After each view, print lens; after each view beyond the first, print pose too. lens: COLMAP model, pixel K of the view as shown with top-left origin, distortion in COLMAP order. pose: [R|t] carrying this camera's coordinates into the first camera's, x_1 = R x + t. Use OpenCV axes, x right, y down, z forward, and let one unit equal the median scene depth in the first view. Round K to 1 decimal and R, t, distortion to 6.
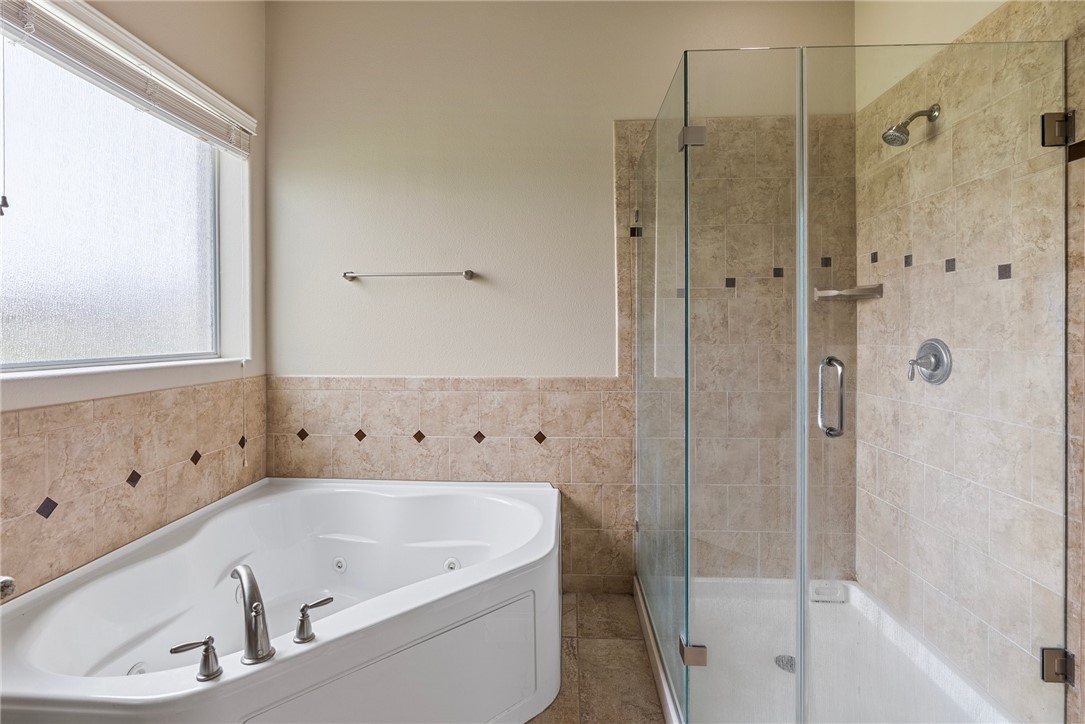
lens RADIAL K [[497.5, 0, 534.2], [0, 497.5, 335.5], [0, 0, 1]] dist [-0.018700, 0.006661]
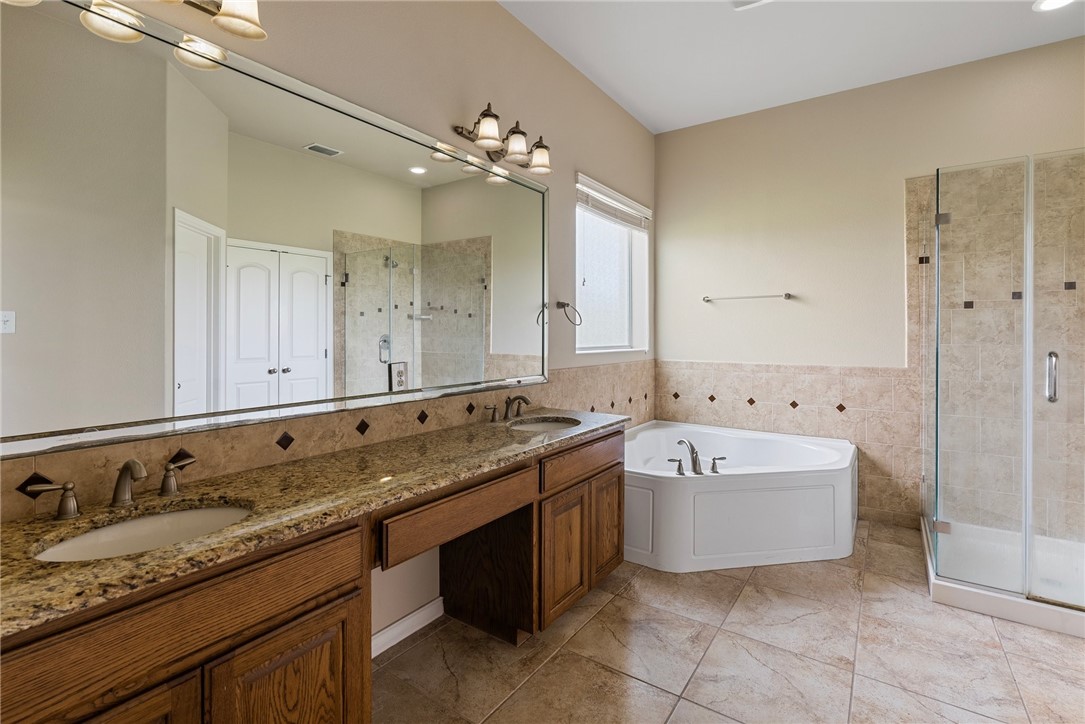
lens RADIAL K [[497.5, 0, 547.4], [0, 497.5, 335.4], [0, 0, 1]] dist [-0.018700, 0.006661]
pose [[0.858270, 0.004681, -0.513176, 0.016013], [-0.006386, 0.999978, -0.001559, 0.003192], [0.513158, 0.004615, 0.858282, -0.666754]]
